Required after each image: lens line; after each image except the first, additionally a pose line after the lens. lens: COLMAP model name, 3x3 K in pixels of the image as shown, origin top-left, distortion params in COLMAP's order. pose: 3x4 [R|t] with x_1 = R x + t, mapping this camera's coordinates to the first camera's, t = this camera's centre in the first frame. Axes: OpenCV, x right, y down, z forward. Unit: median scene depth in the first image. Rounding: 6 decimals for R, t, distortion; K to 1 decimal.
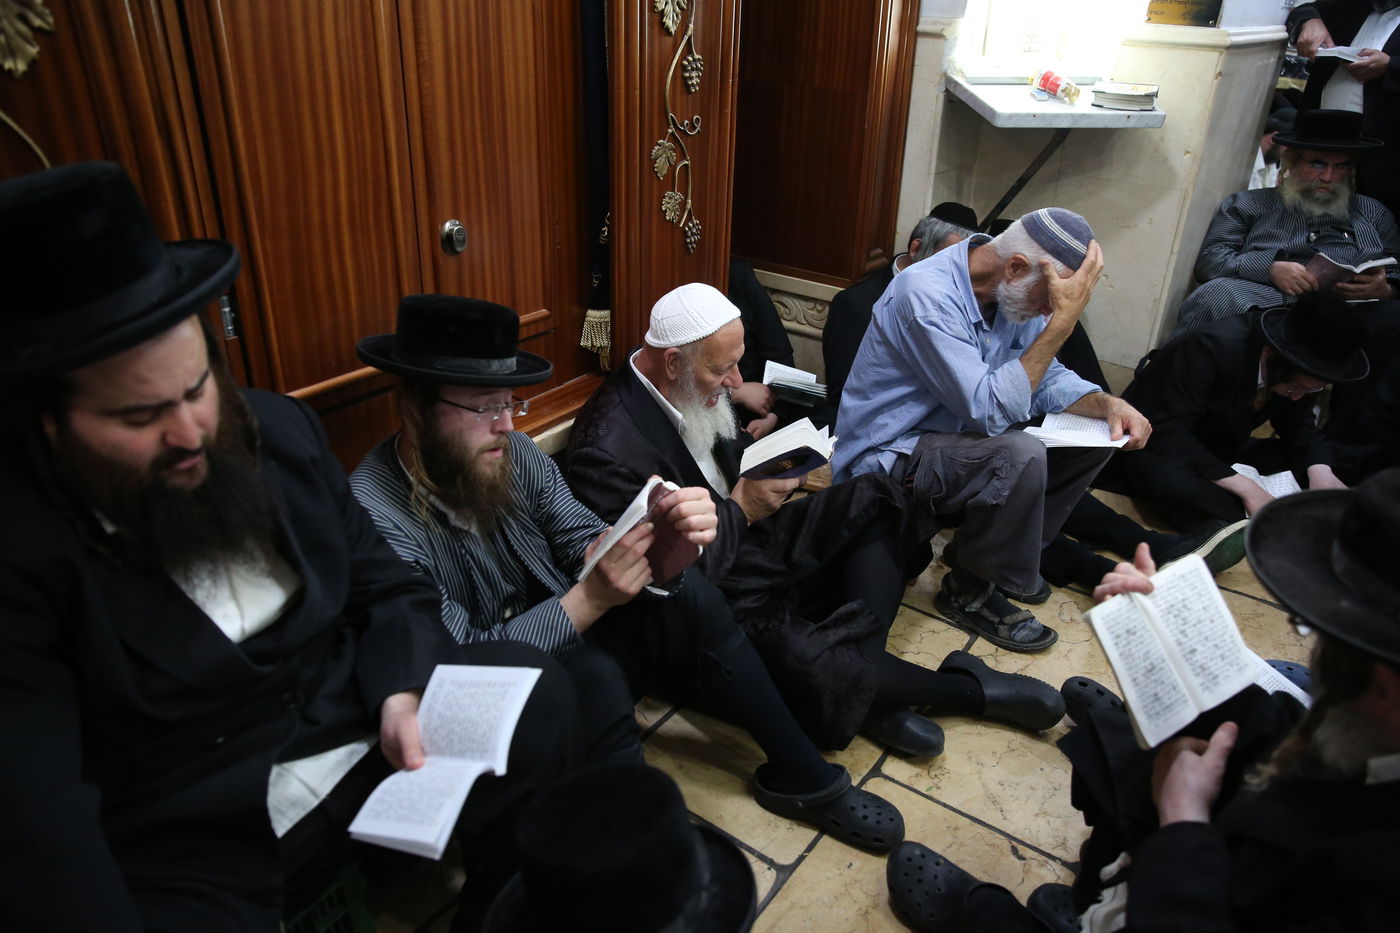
lens RADIAL K [[960.6, 0, 706.9], [0, 960.6, 468.6], [0, 0, 1]] dist [-0.051623, 0.017146]
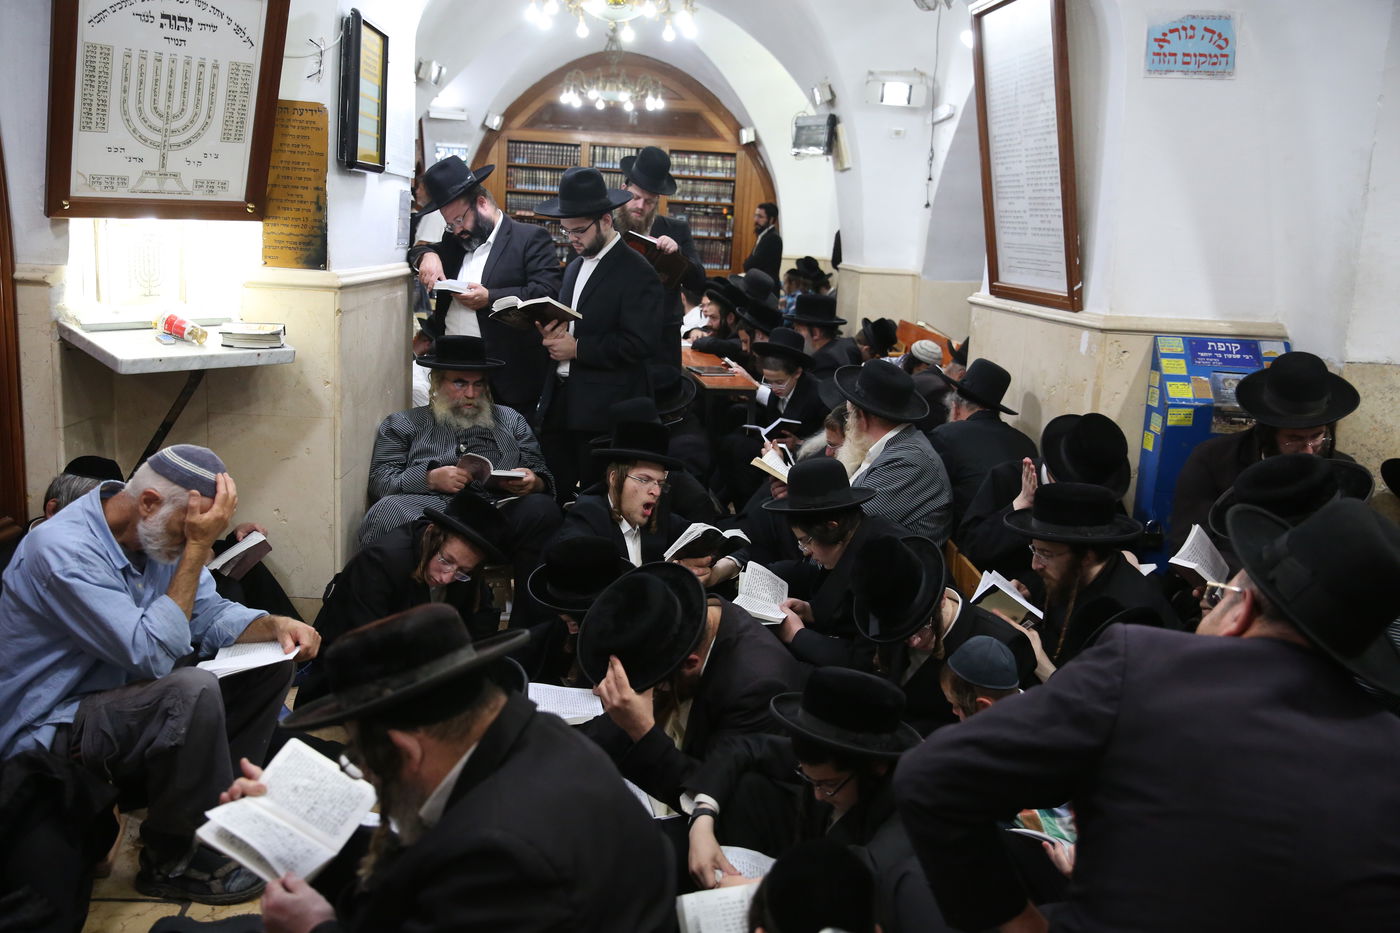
lens RADIAL K [[1242.6, 0, 700.1], [0, 1242.6, 453.6], [0, 0, 1]] dist [0.006659, 0.000331]
pose [[0.780219, -0.100625, 0.617360, -0.021980], [0.262682, 0.948436, -0.177390, 0.092284], [-0.567677, 0.300572, 0.766420, -0.265887]]
